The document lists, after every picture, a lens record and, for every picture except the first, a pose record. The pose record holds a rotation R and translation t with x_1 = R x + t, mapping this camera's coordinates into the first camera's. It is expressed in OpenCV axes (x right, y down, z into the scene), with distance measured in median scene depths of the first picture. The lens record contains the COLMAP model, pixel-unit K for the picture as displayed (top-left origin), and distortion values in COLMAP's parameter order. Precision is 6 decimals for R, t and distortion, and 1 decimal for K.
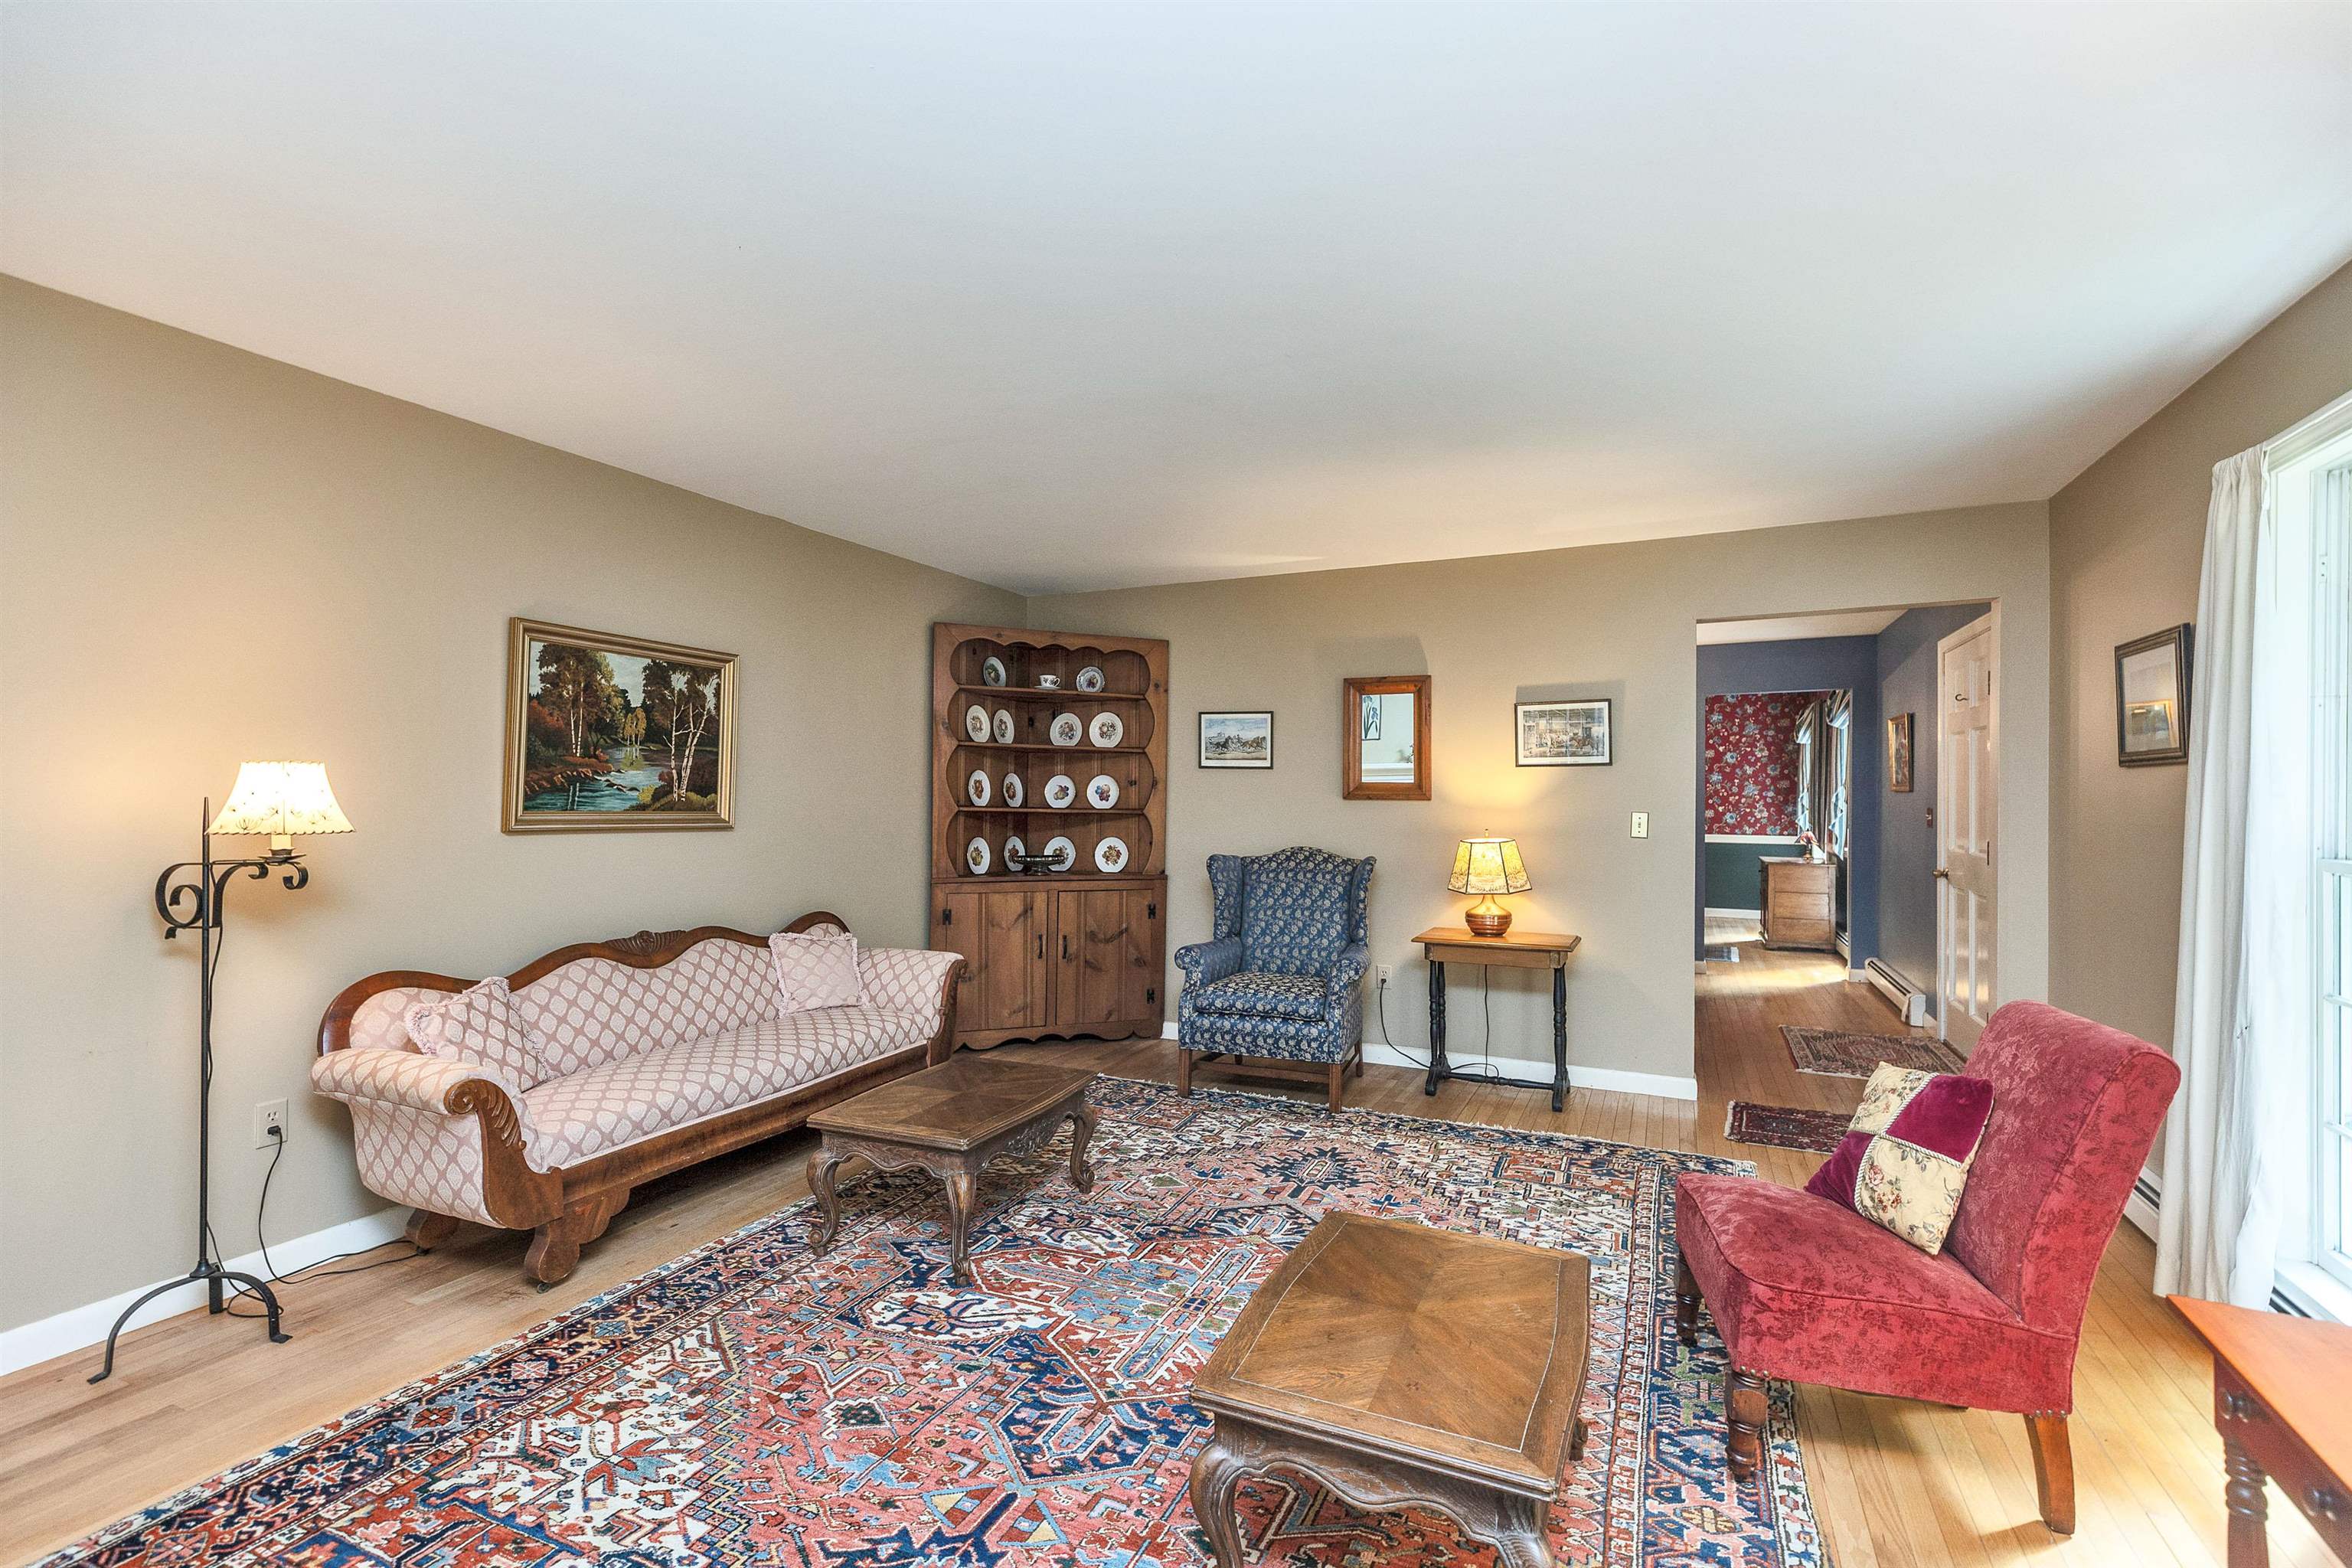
lens RADIAL K [[1044.1, 0, 1176.0], [0, 1044.1, 784.0], [0, 0, 1]] dist [0.001657, -0.000231]
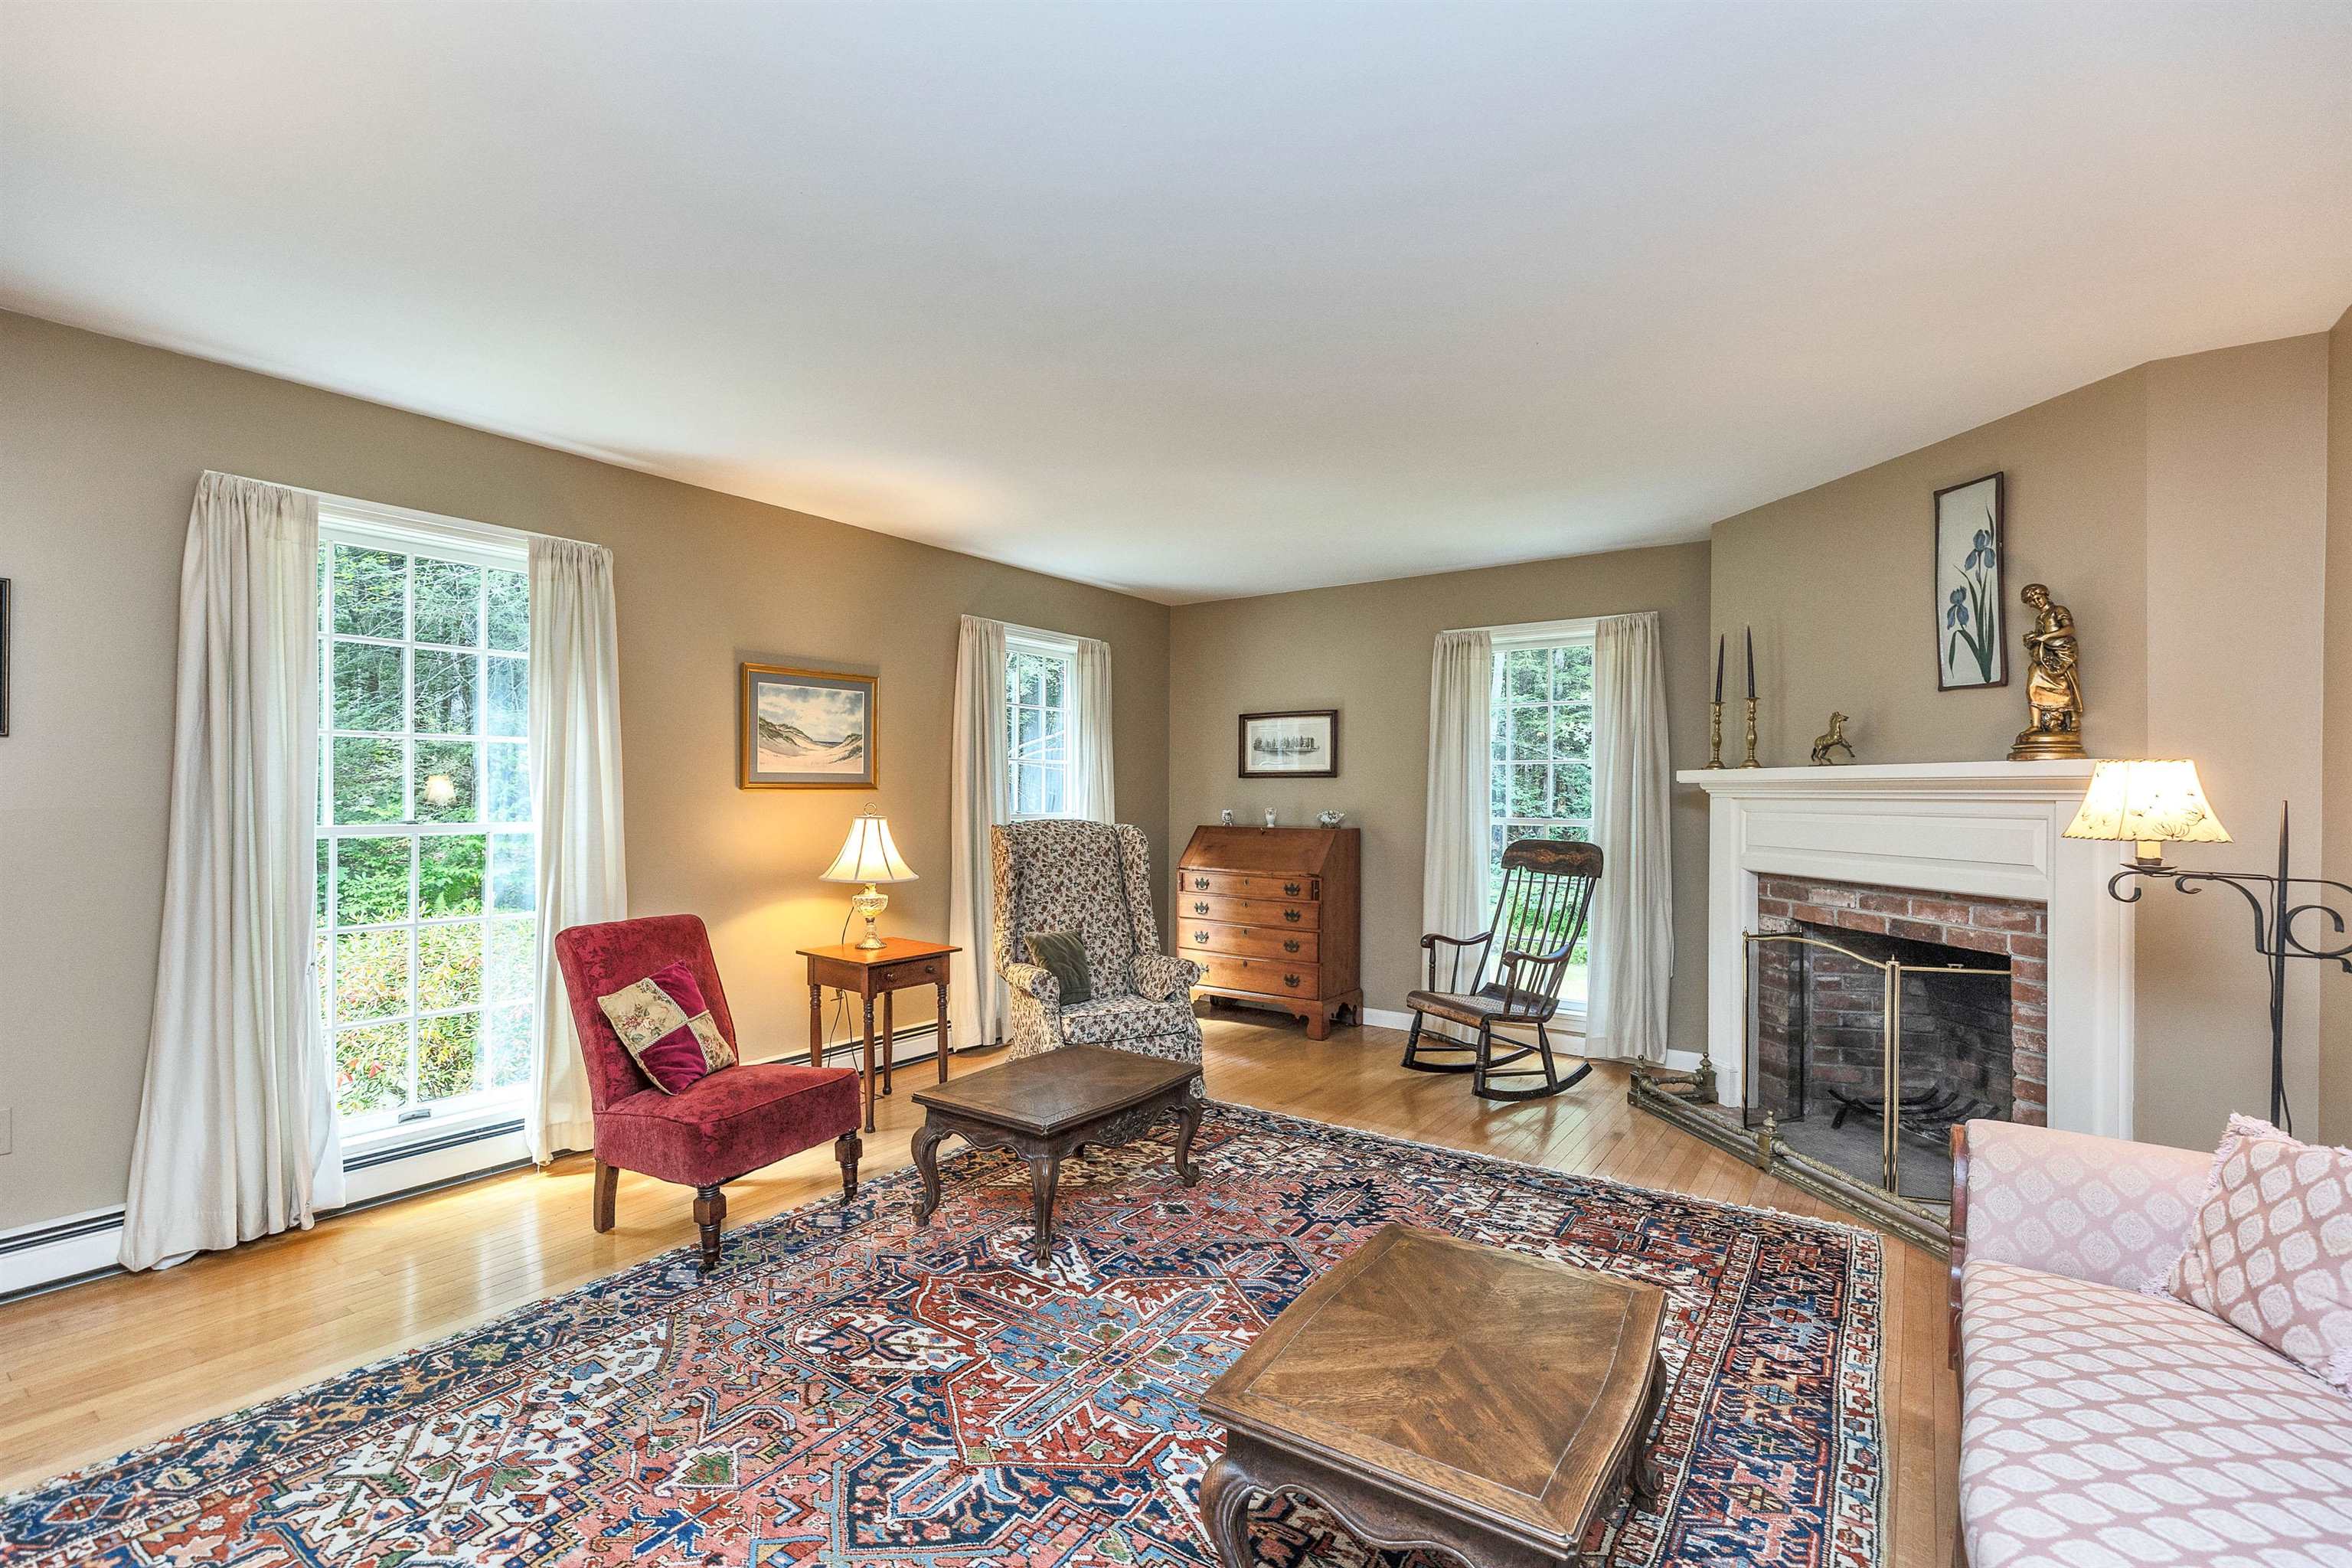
lens RADIAL K [[1044.1, 0, 1176.0], [0, 1044.1, 784.0], [0, 0, 1]] dist [0.001657, -0.000231]
pose [[-0.983765, -0.010604, 0.179147, -0.202338], [-0.013666, 0.999781, -0.015866, 0.025555], [-0.178940, -0.018057, -0.983694, 2.041818]]
